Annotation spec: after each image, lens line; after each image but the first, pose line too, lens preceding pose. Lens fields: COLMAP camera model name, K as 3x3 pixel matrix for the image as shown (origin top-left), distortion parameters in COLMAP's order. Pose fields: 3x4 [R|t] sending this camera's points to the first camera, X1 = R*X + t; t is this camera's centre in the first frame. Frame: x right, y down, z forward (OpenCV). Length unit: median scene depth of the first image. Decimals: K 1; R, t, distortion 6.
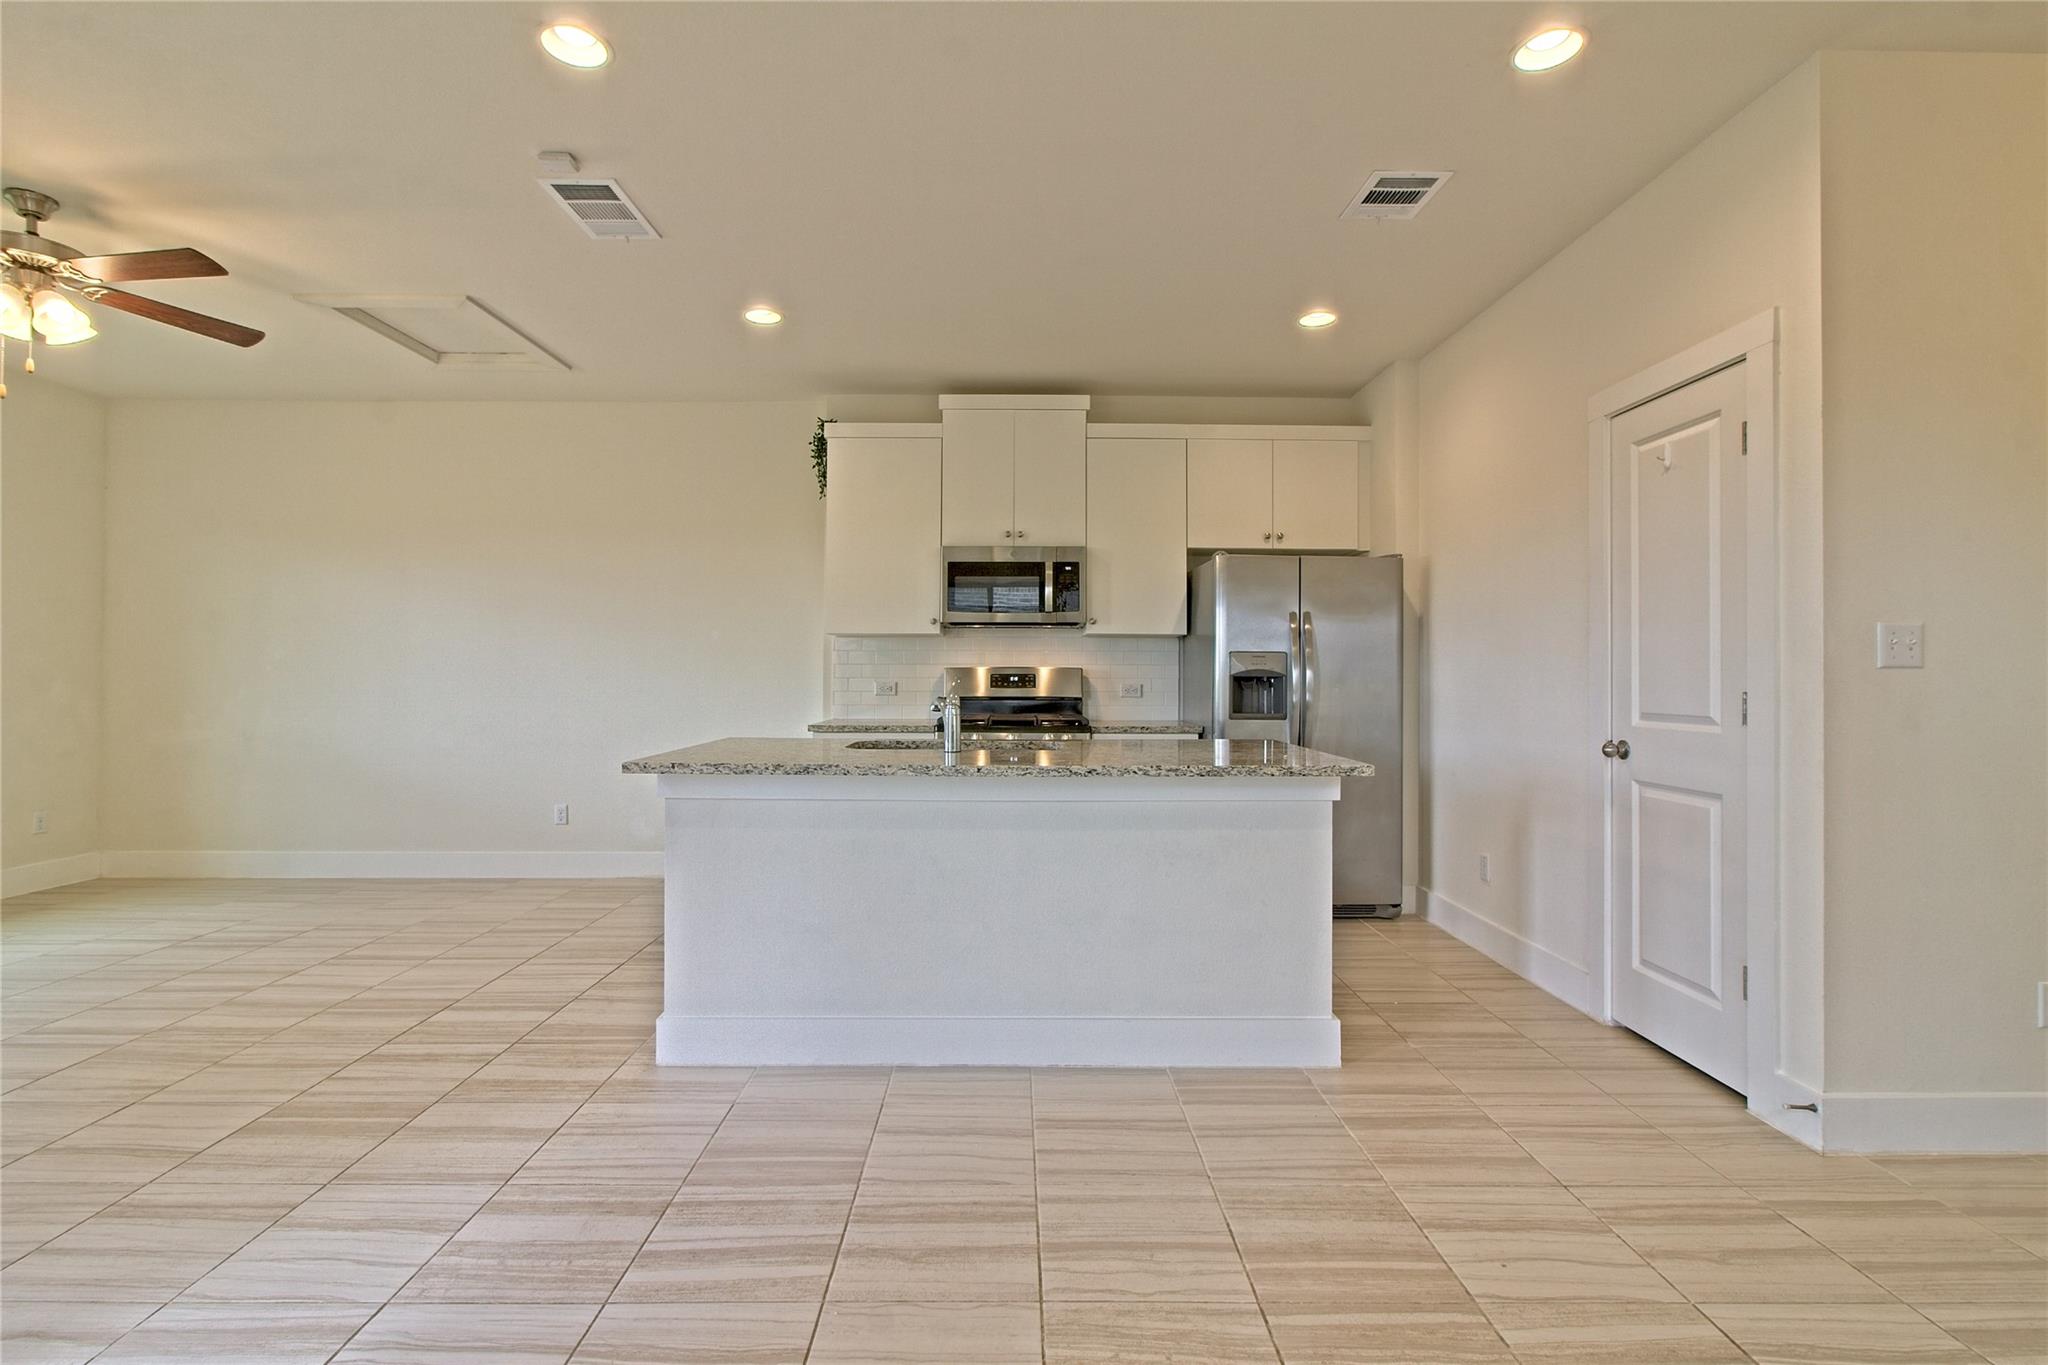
lens RADIAL K [[945.4, 0, 1019.8], [0, 945.4, 665.6], [0, 0, 1]] dist [-0.005816, 0.003315]
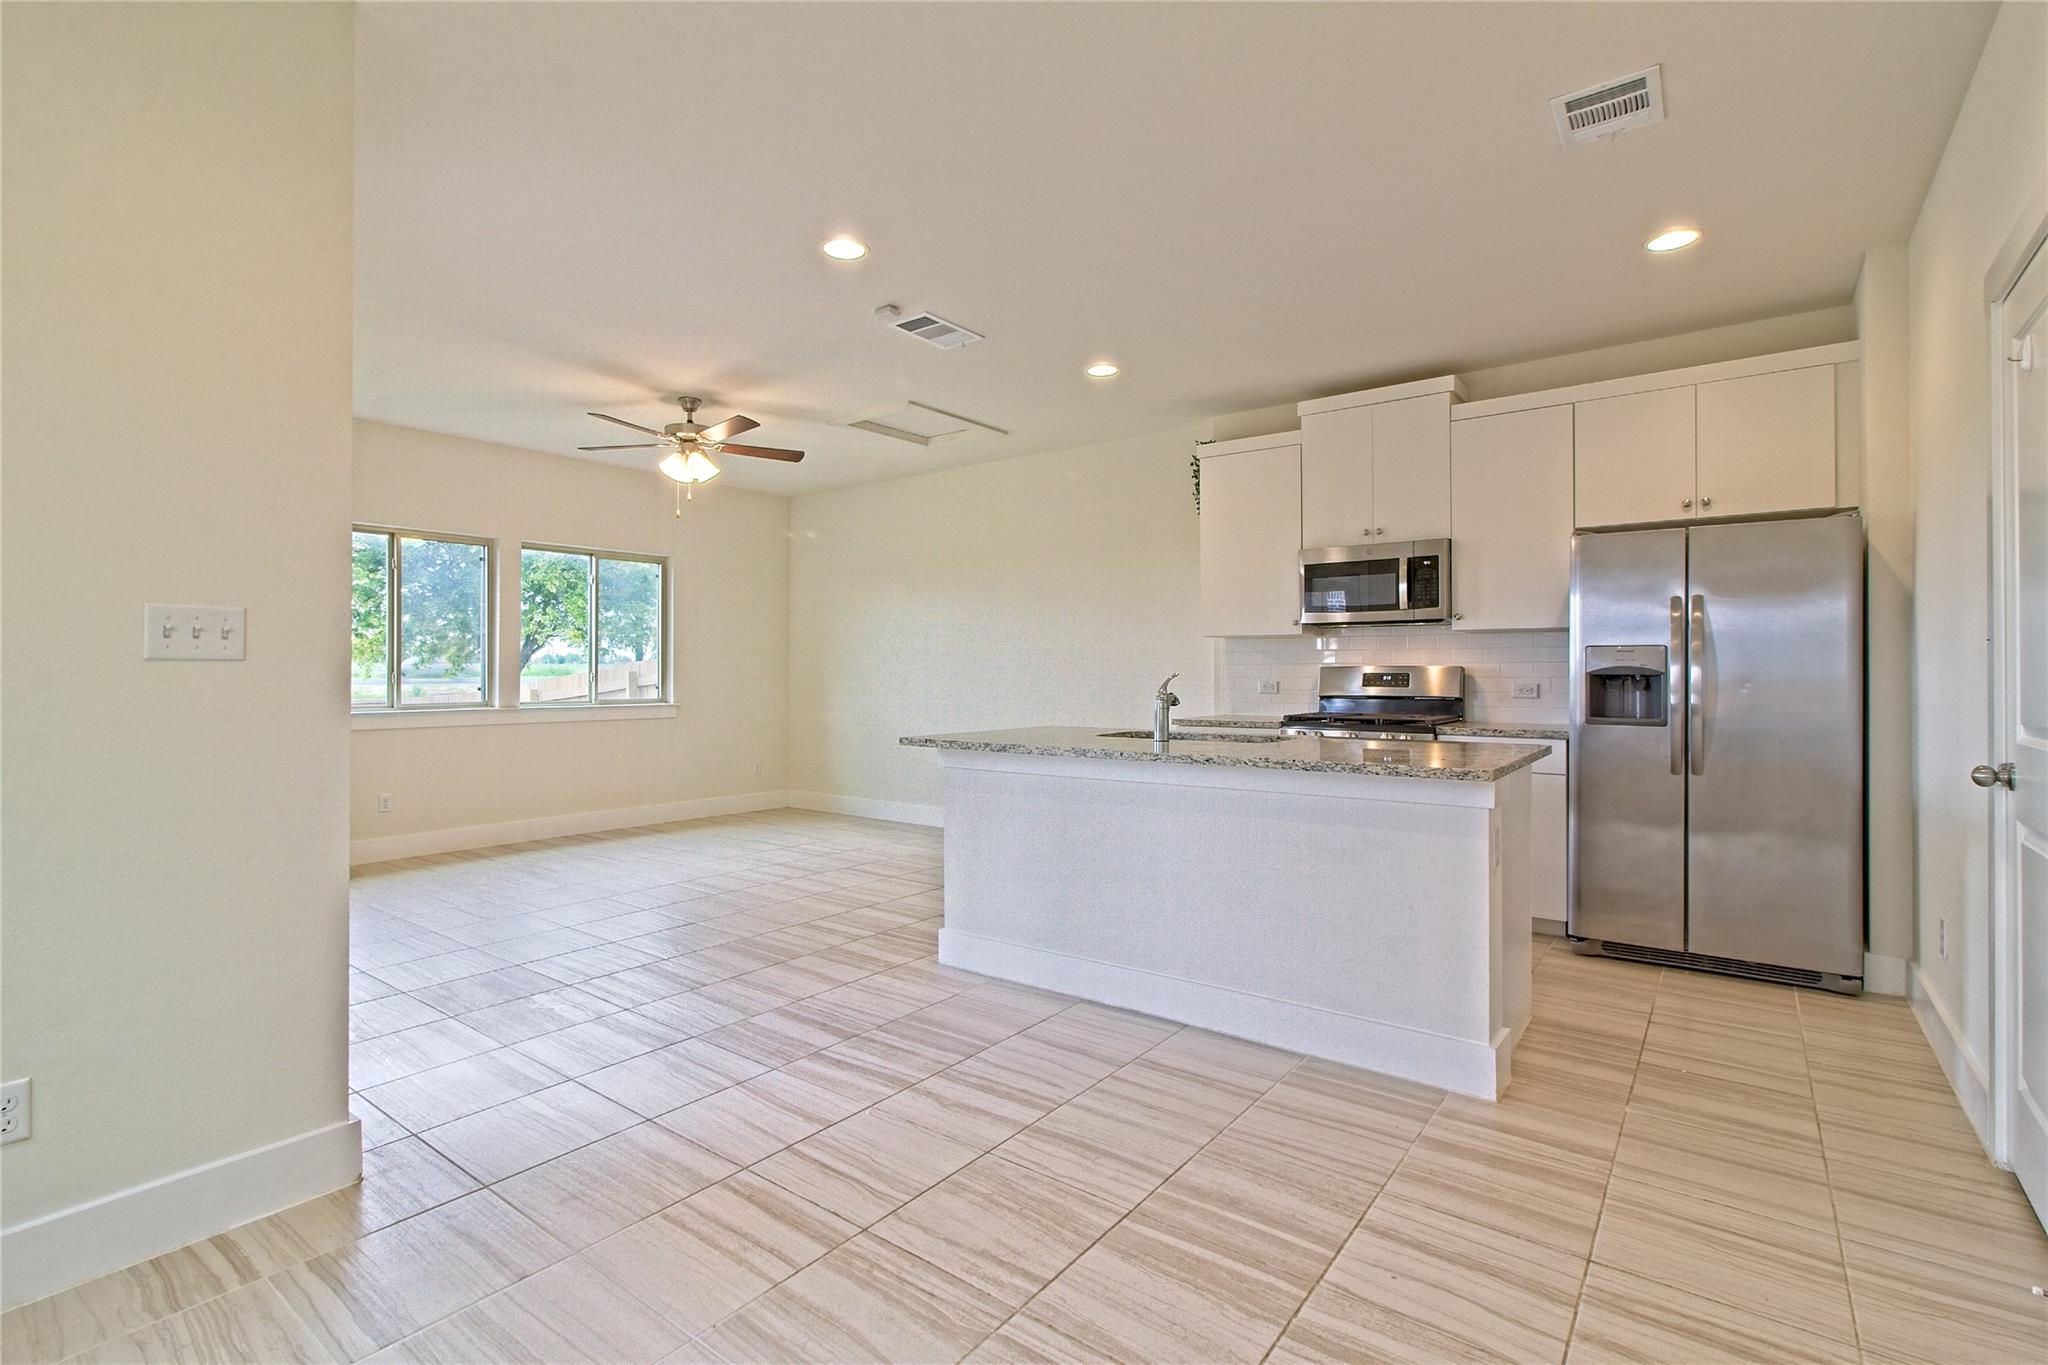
lens RADIAL K [[945.4, 0, 1020.3], [0, 945.4, 668.7], [0, 0, 1]] dist [-0.005816, 0.003315]
pose [[0.791193, -0.007228, -0.611524, 0.535108], [0.008127, 0.999966, -0.001303, 0.004331], [0.611513, -0.003939, 0.791225, -0.001735]]
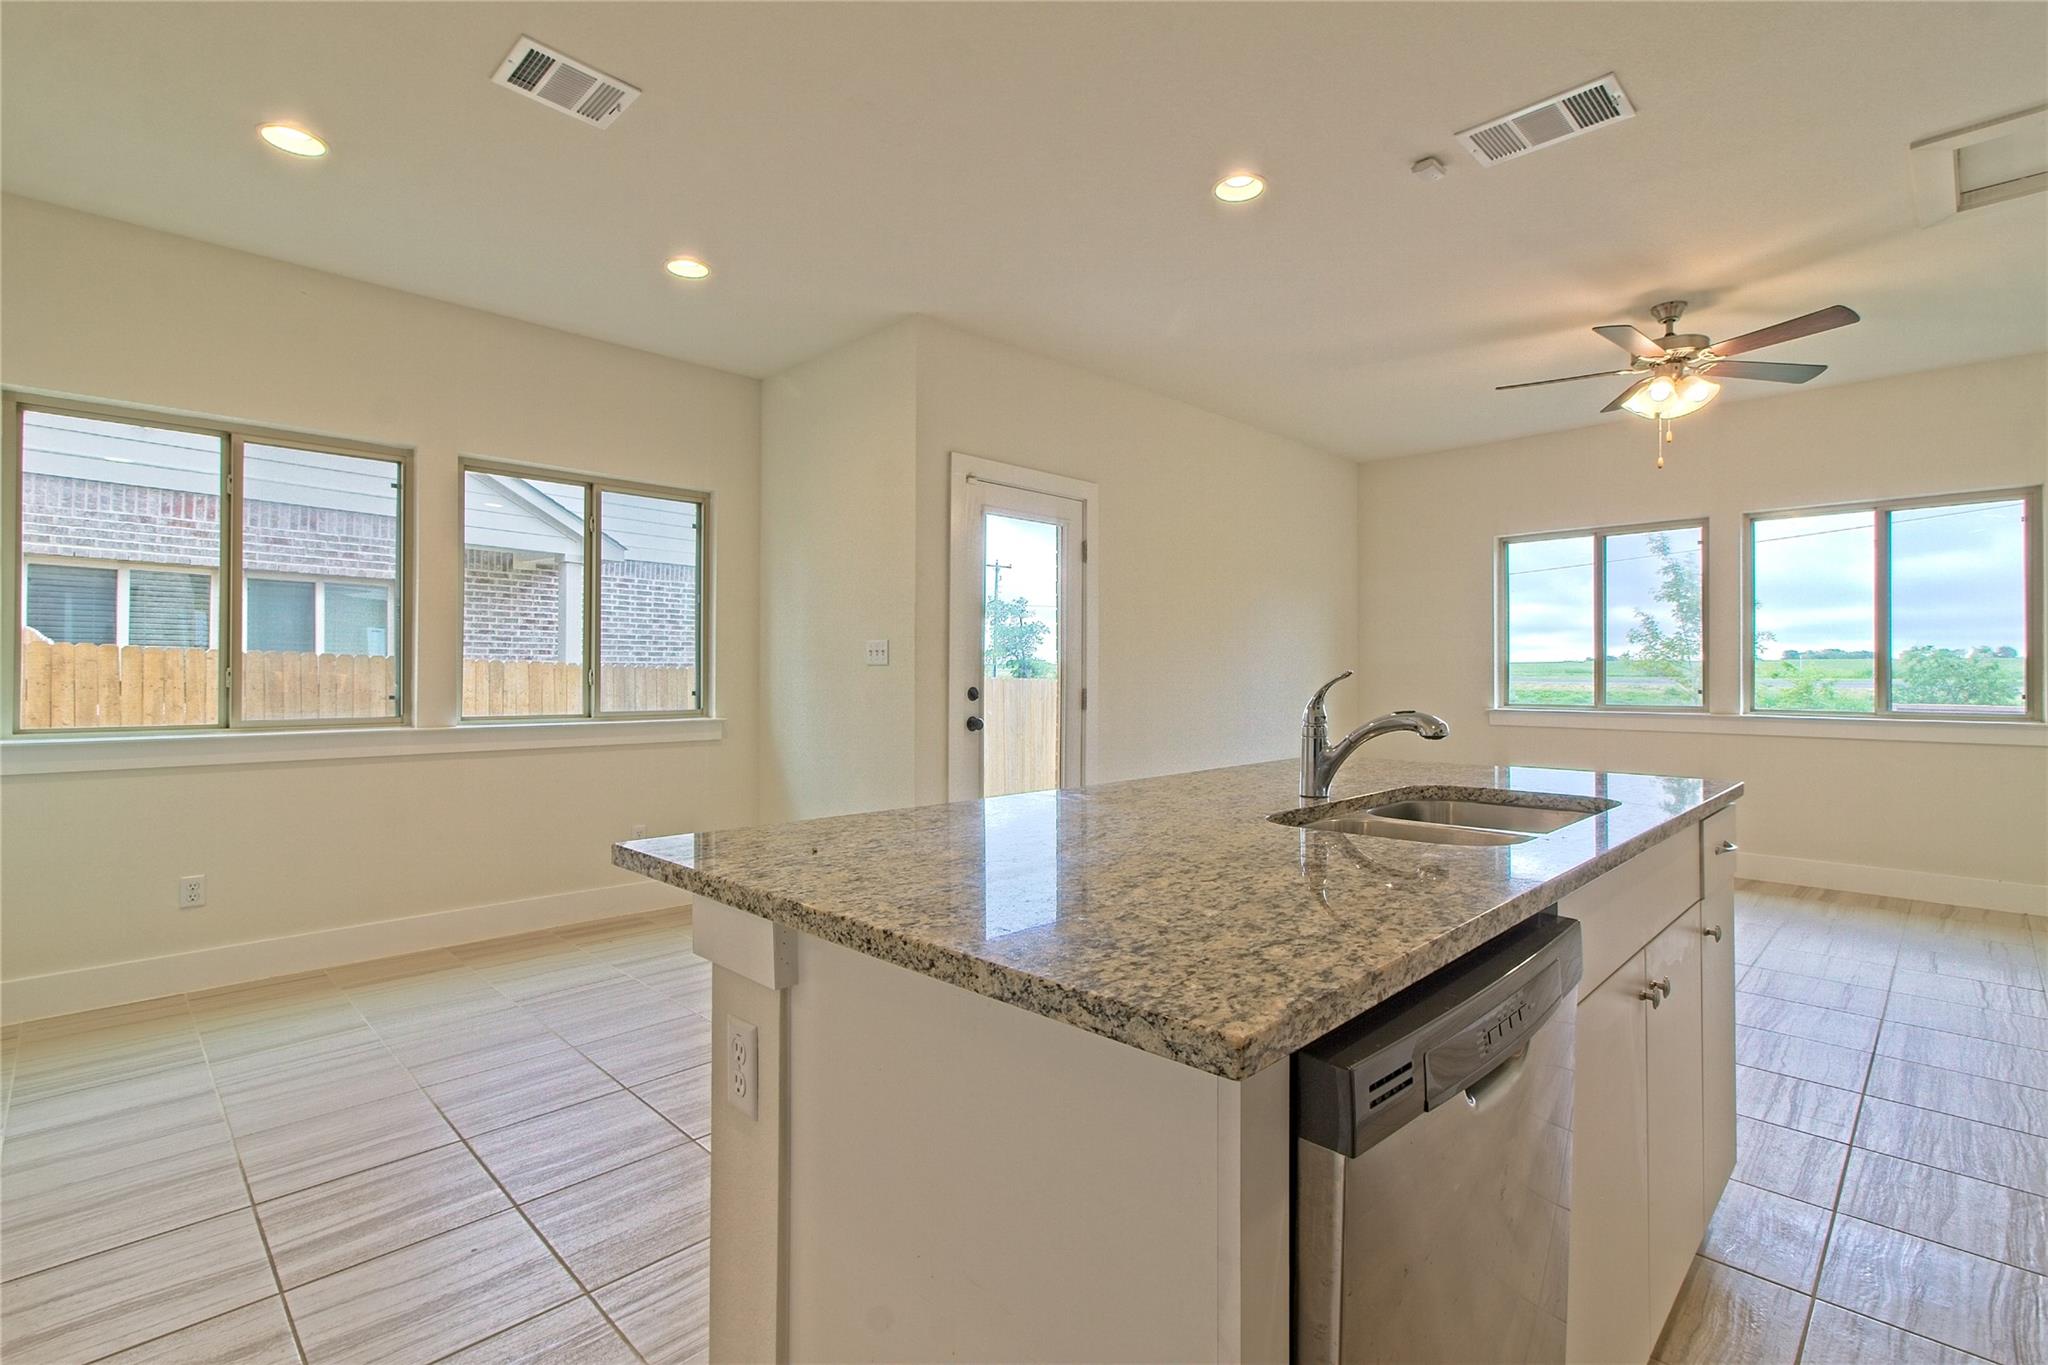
lens RADIAL K [[945.4, 0, 1016.4], [0, 945.4, 667.2], [0, 0, 1]] dist [-0.005816, 0.003315]
pose [[-0.714943, -0.009640, -0.699116, 0.537239], [0.000903, 0.999891, -0.014711, 0.017218], [0.699182, -0.011149, -0.714857, 1.416366]]
